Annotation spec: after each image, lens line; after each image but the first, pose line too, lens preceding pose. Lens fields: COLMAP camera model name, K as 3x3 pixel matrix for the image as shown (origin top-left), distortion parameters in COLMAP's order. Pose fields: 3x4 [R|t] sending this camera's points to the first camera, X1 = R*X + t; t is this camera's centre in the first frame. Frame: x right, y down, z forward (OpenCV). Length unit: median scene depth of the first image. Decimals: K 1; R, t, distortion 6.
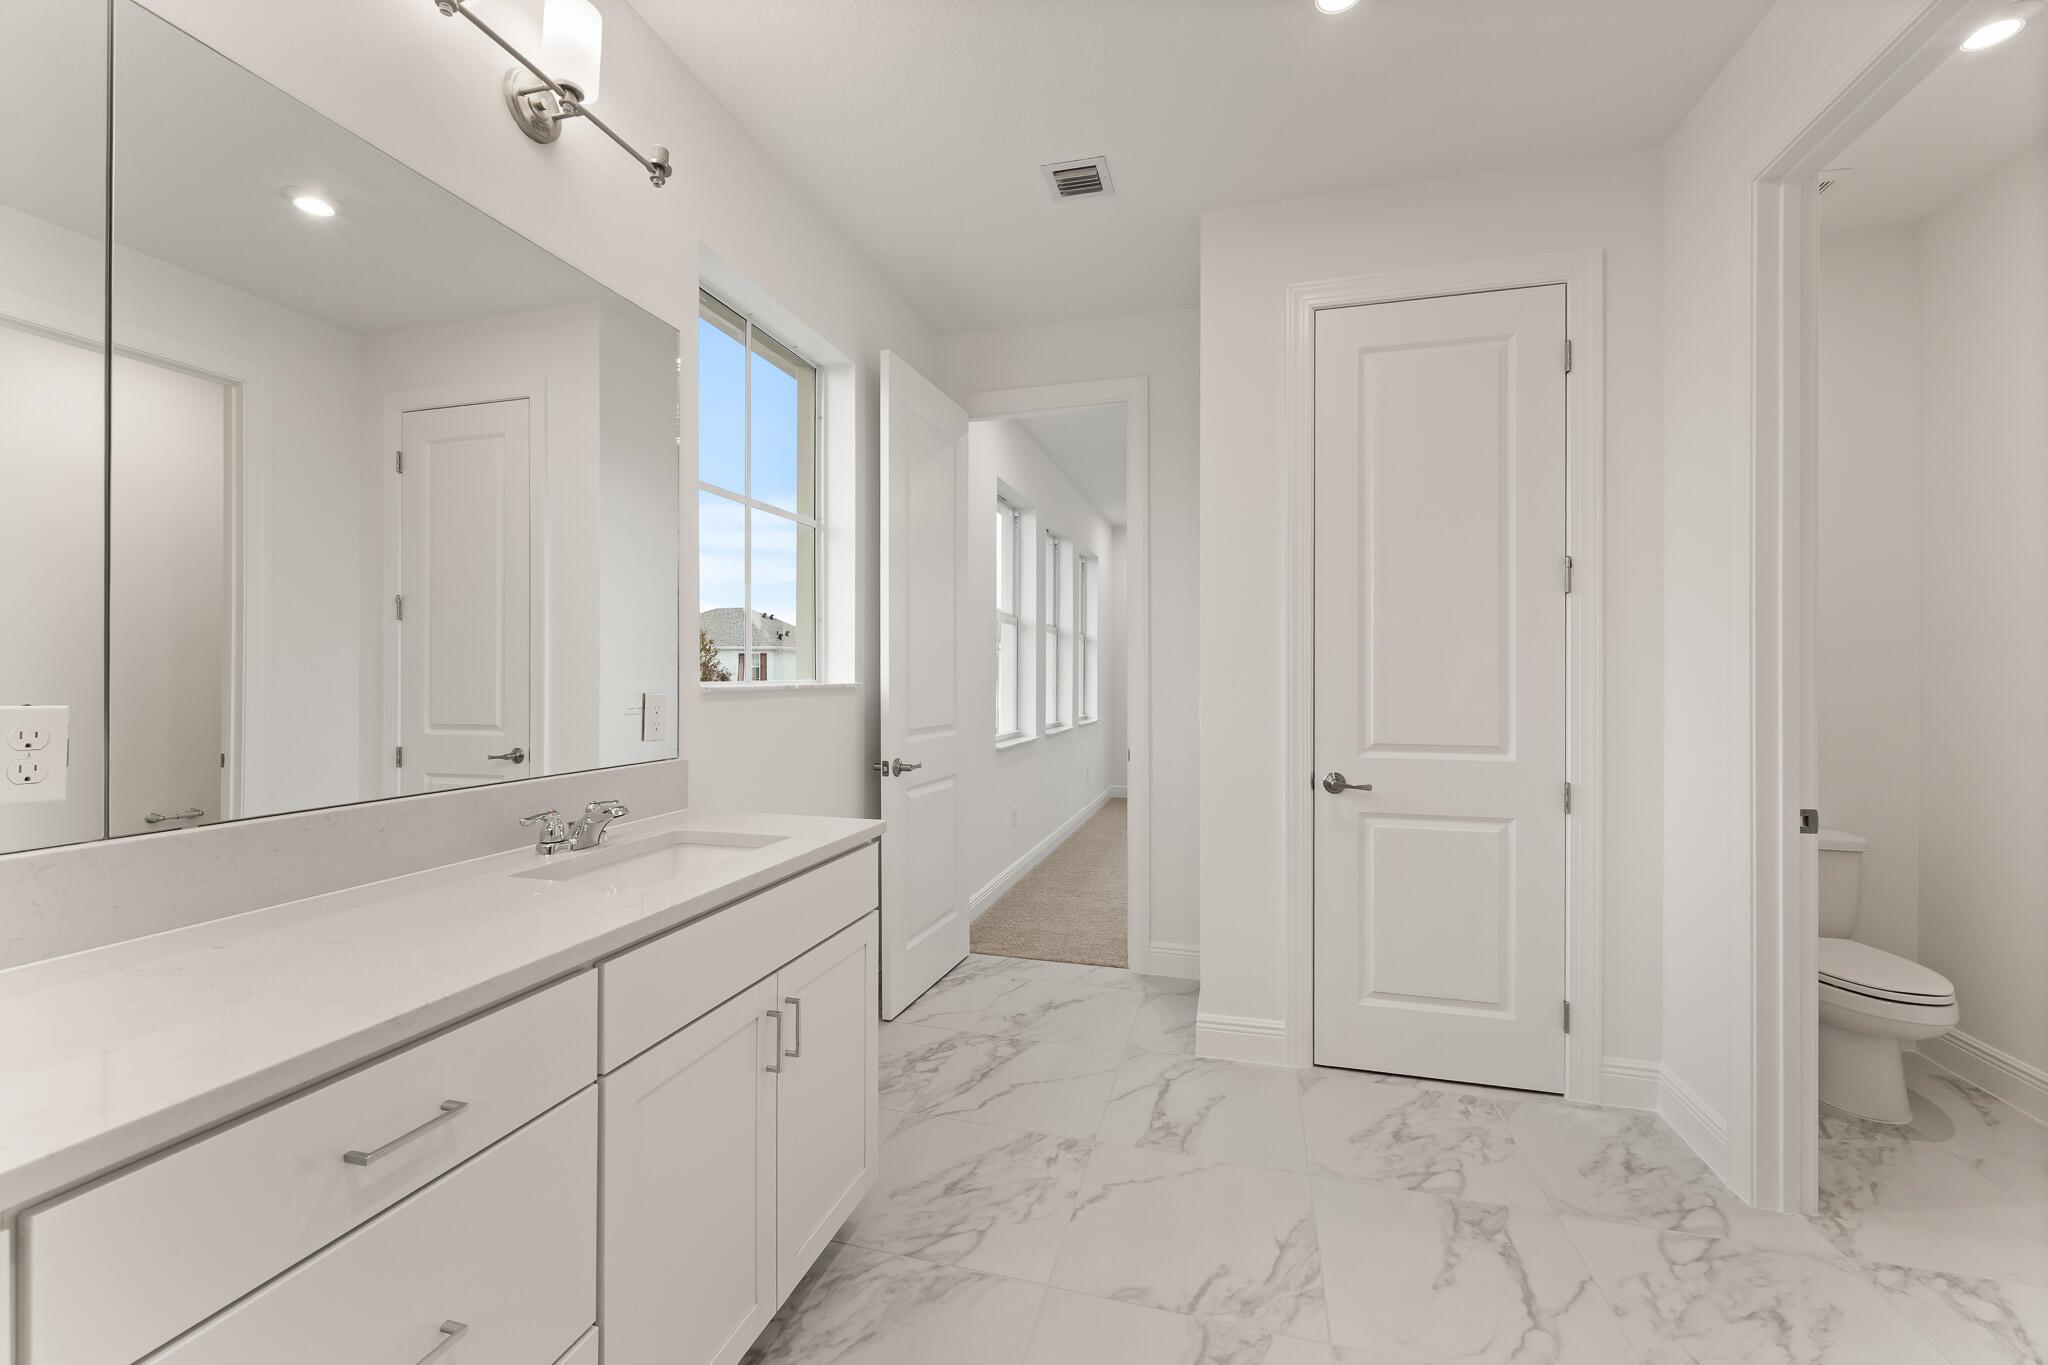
lens RADIAL K [[813.9, 0, 1024.0], [0, 813.9, 682.5], [0, 0, 1]] dist [0.000375, -0.000050]
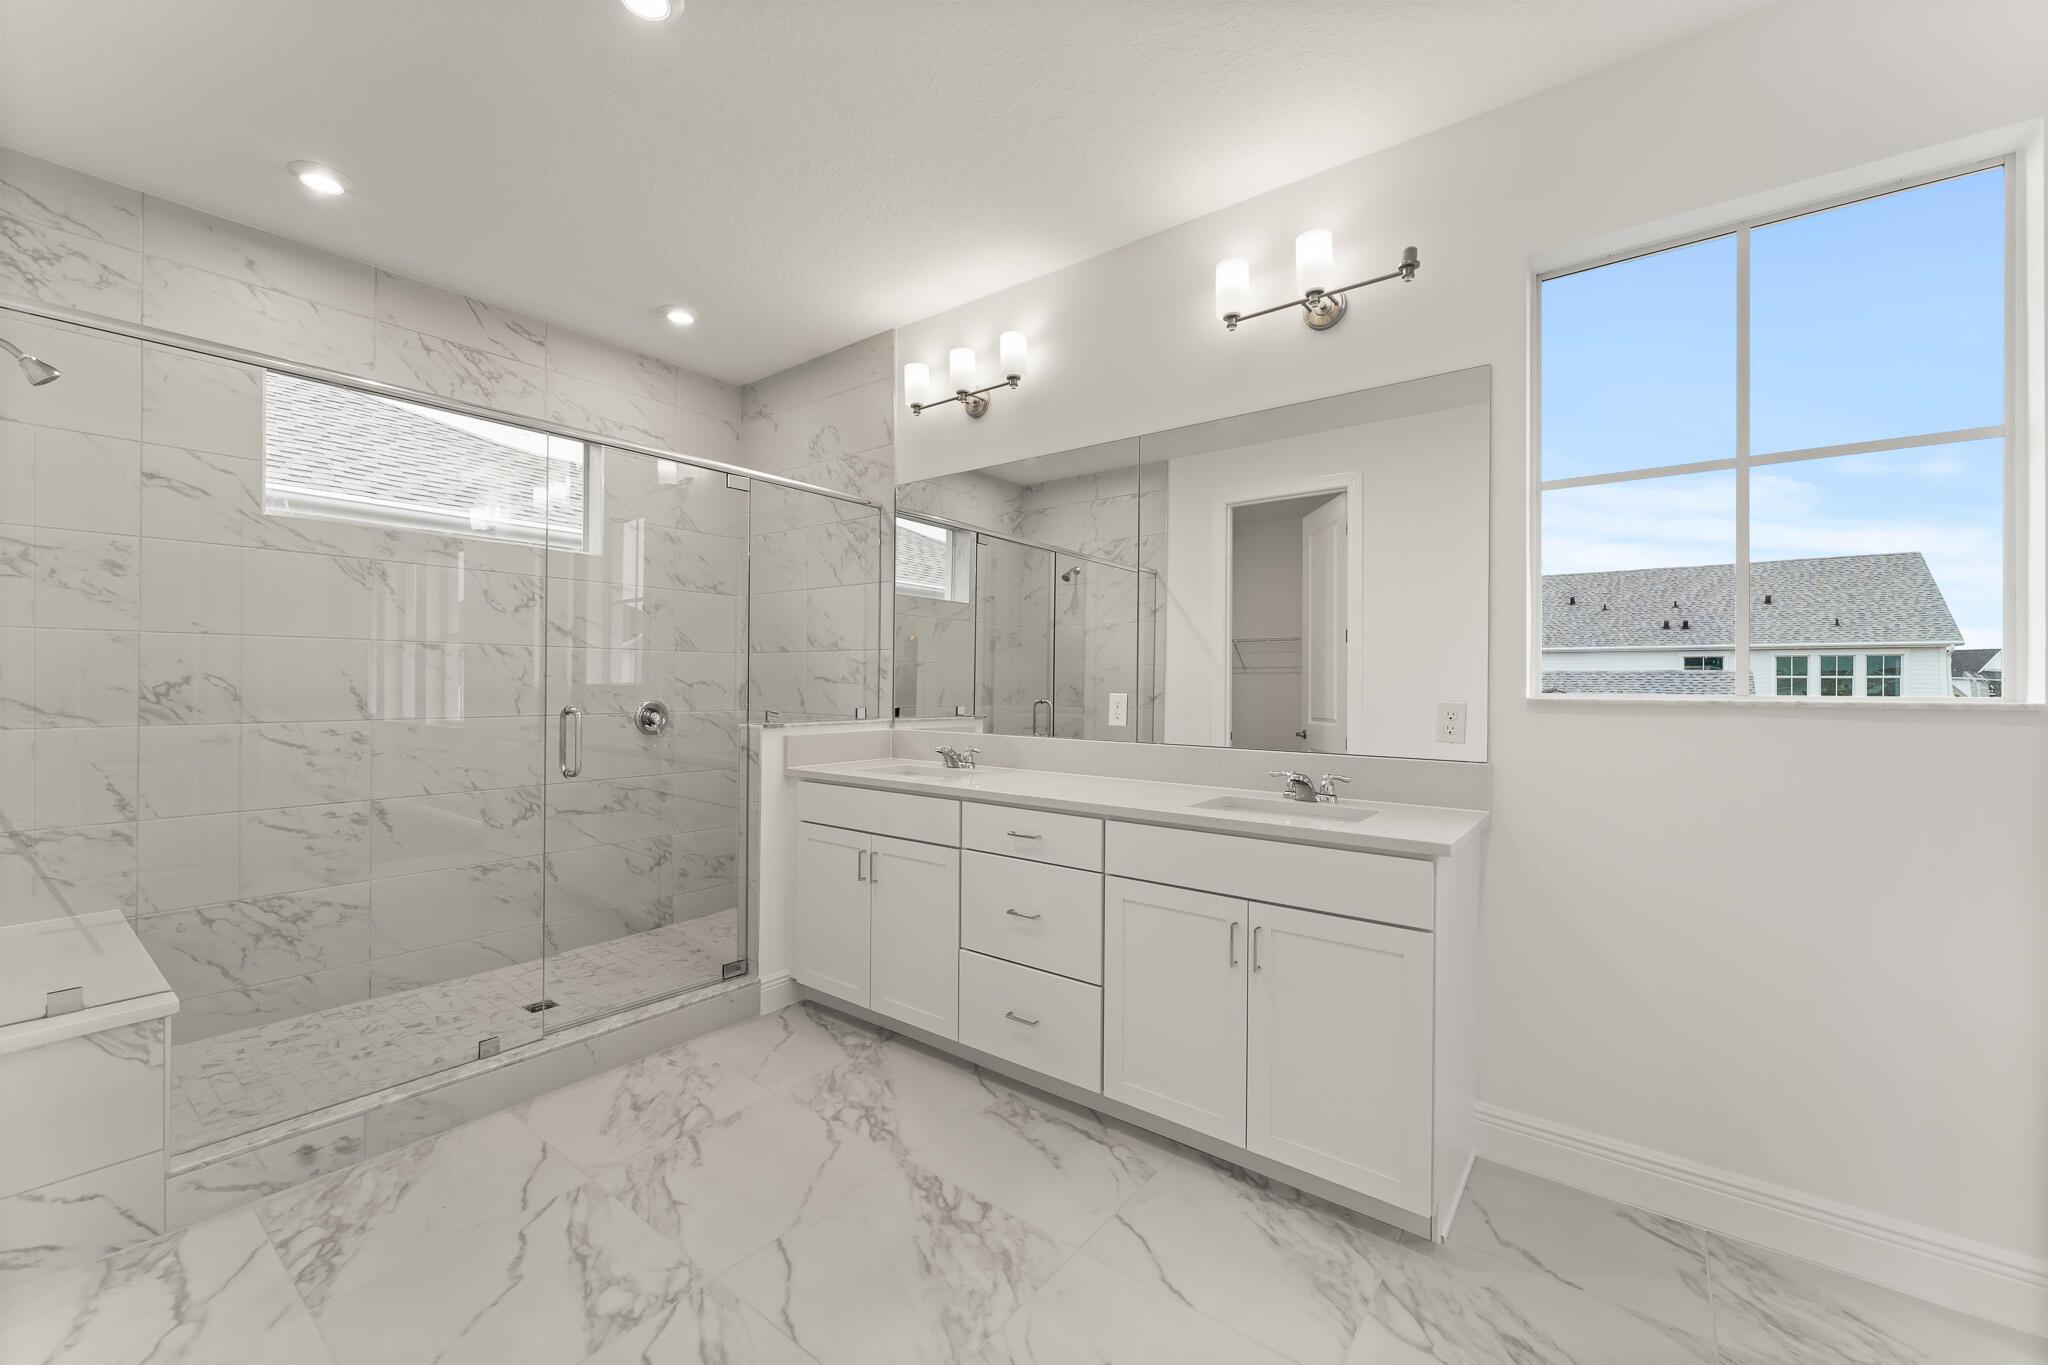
lens RADIAL K [[813.9, 0, 1024.0], [0, 813.9, 682.5], [0, 0, 1]] dist [0.000375, -0.000050]
pose [[-0.360546, 0.004679, -0.932730, 0.930788], [-0.014258, 0.999843, 0.010527, -0.015133], [0.932632, 0.017094, -0.360423, 0.958255]]
